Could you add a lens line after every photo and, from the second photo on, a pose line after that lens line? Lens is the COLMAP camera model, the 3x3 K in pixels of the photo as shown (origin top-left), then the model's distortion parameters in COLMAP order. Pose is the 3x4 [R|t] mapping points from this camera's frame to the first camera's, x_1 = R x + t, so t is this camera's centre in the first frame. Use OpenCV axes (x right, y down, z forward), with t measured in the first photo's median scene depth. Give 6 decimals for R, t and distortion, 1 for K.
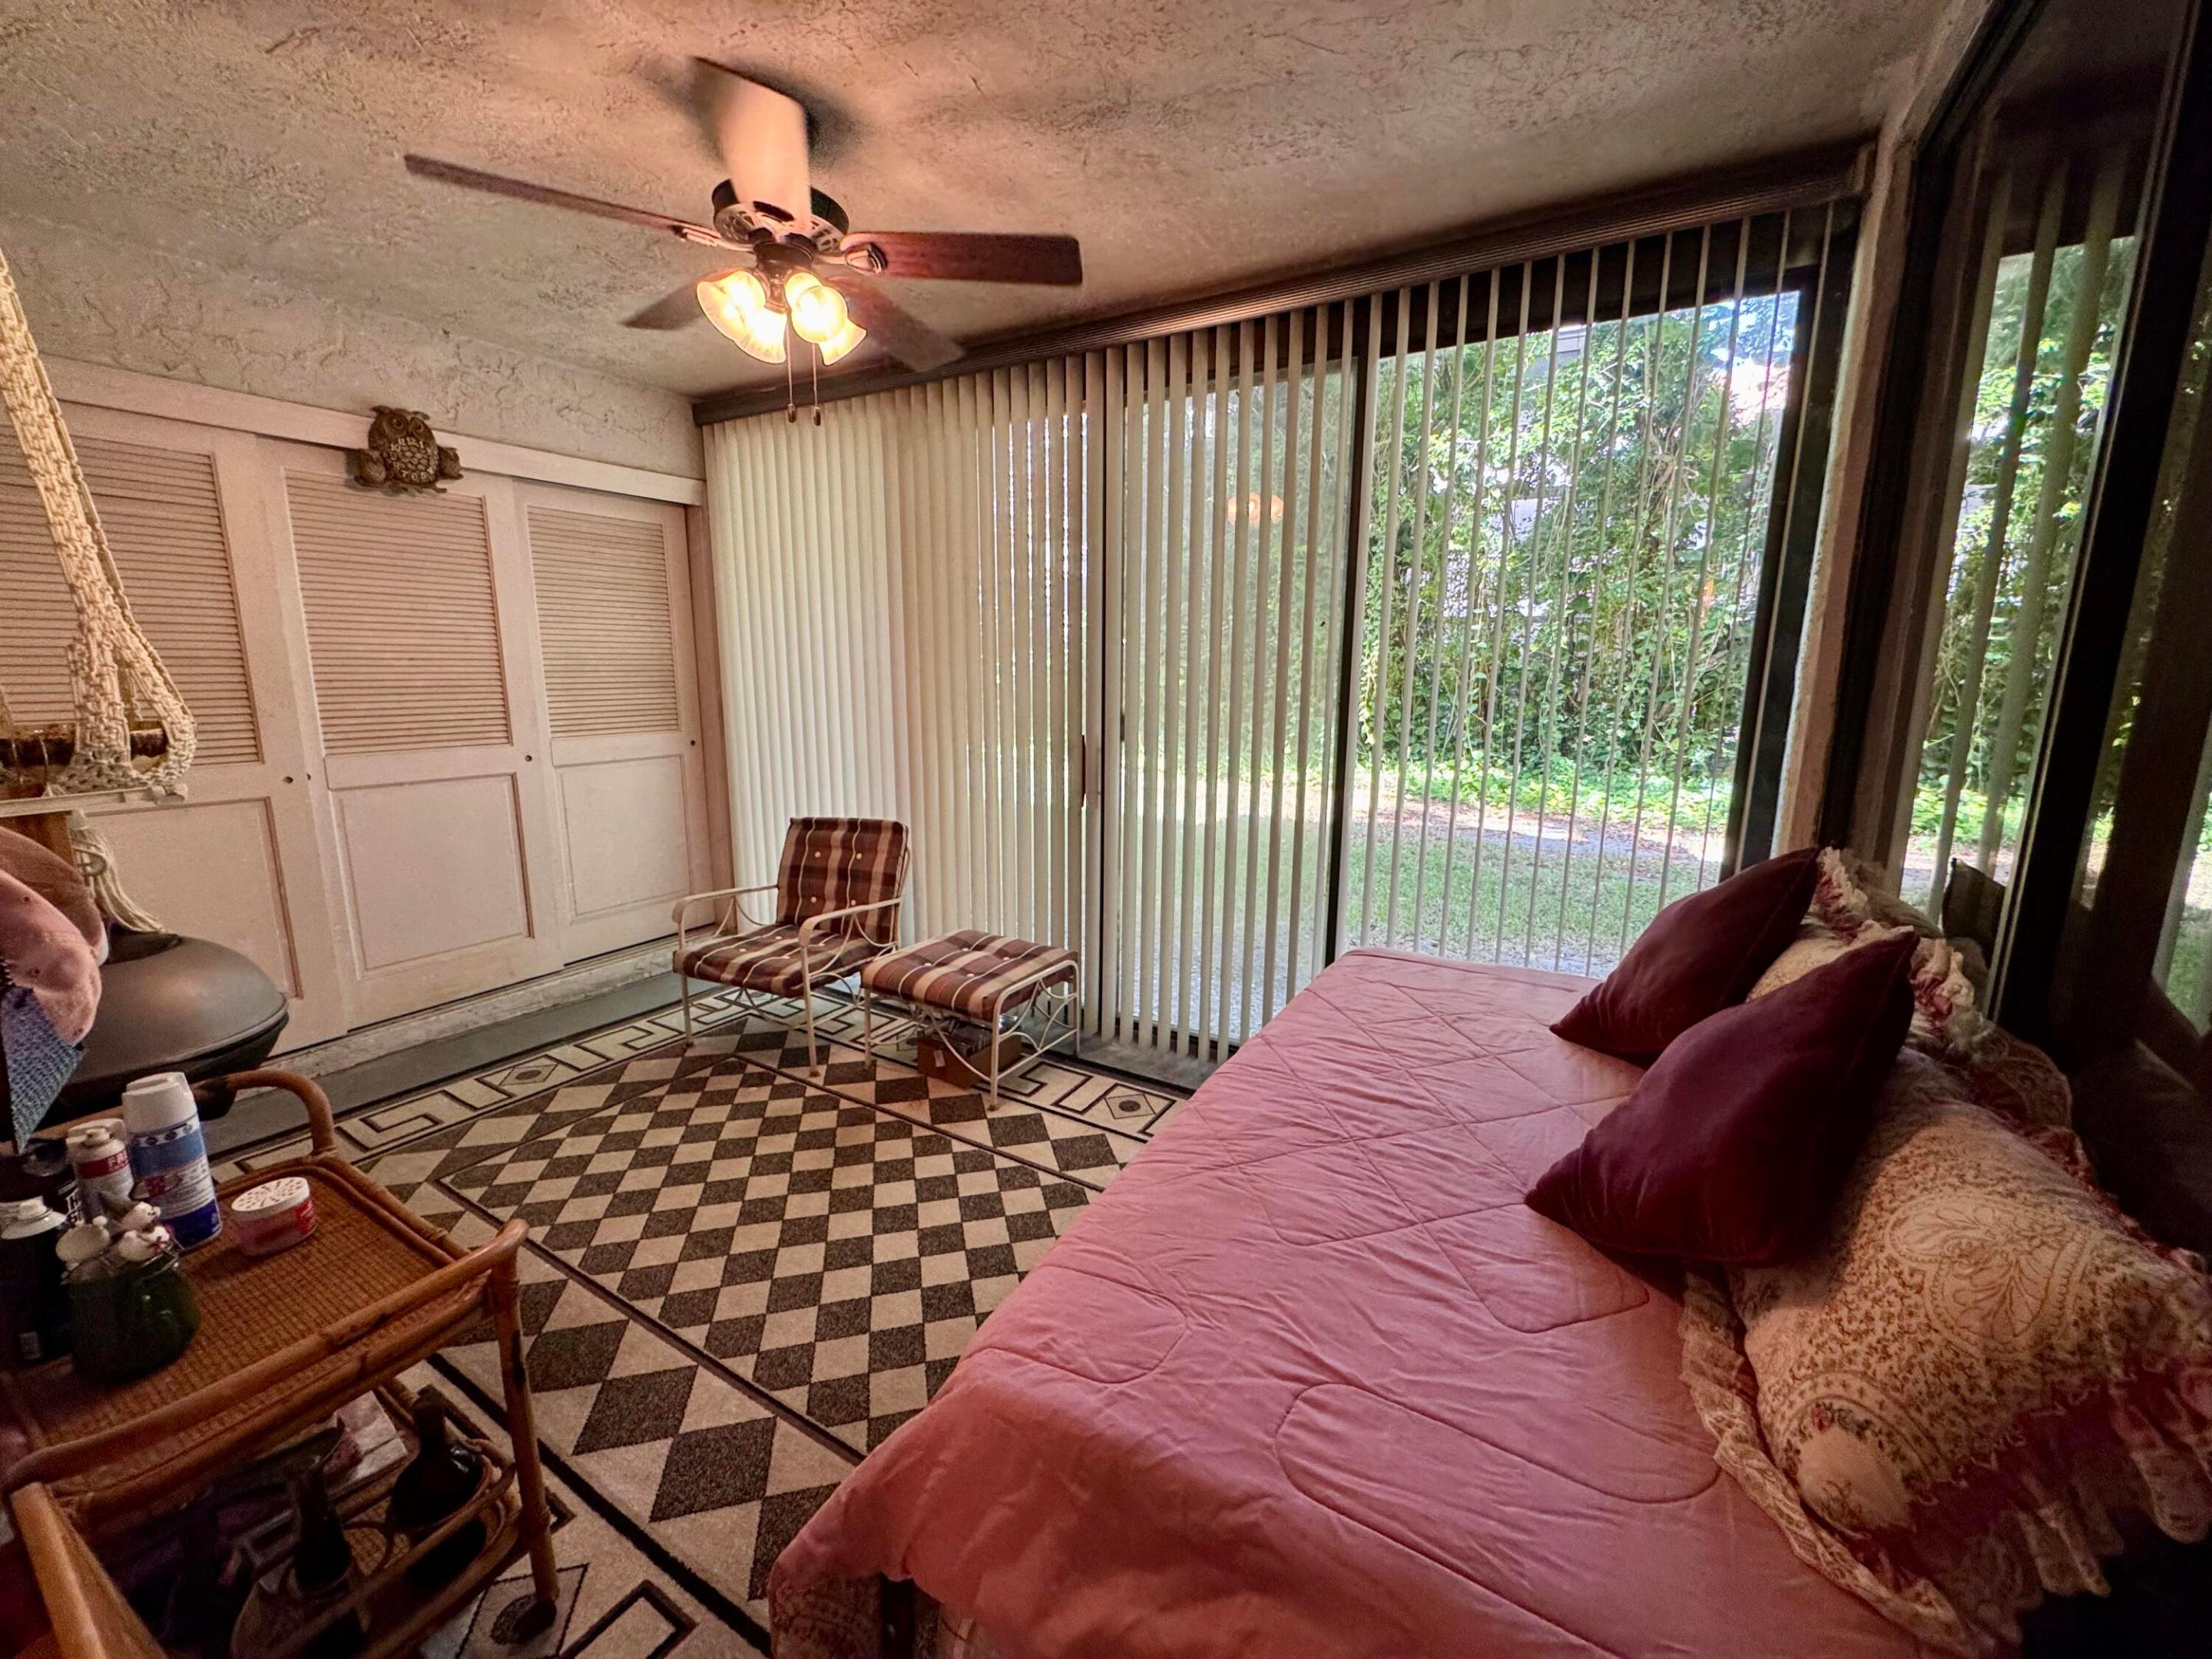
lens RADIAL K [[885.1, 0, 1100.6], [0, 885.1, 825.7], [0, 0, 1]] dist [-0.001988, 0.000645]
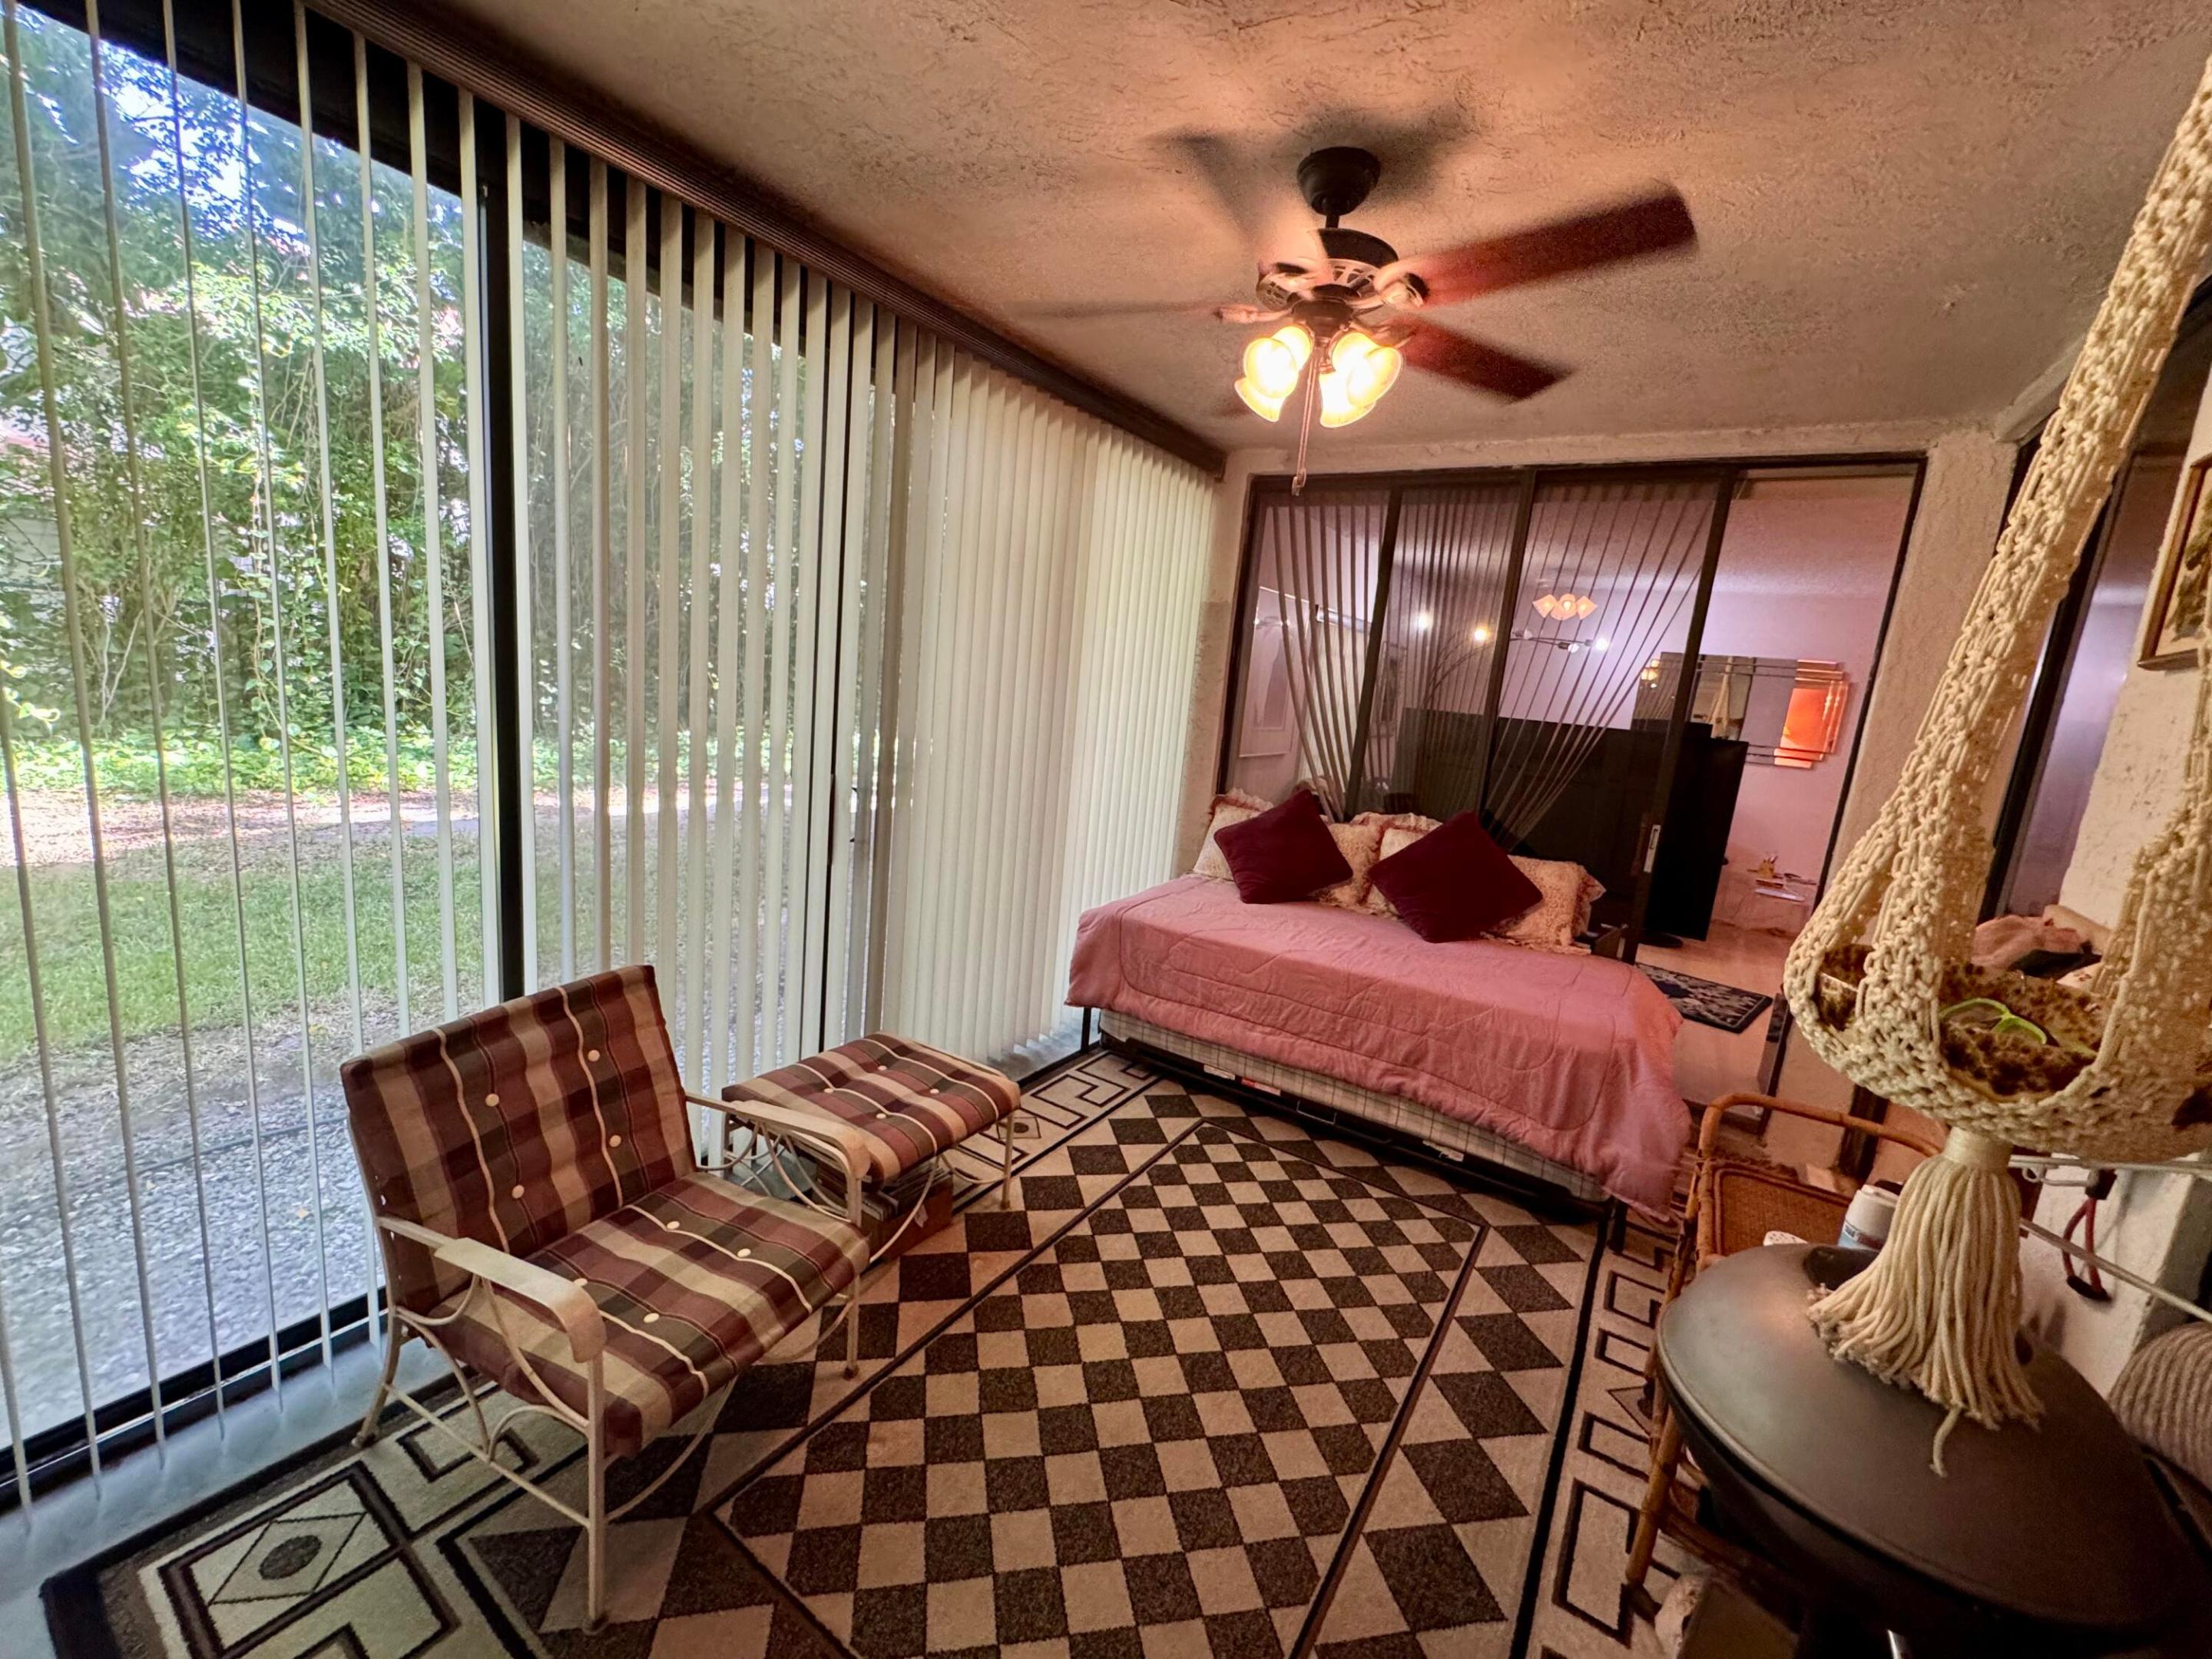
lens RADIAL K [[885.1, 0, 1101.4], [0, 885.1, 823.6], [0, 0, 1]] dist [-0.001988, 0.000645]
pose [[0.048306, -0.176088, 0.983188, -0.982918], [0.092234, 0.980918, 0.171150, -0.214751], [-0.994565, 0.082416, 0.063626, 0.862881]]
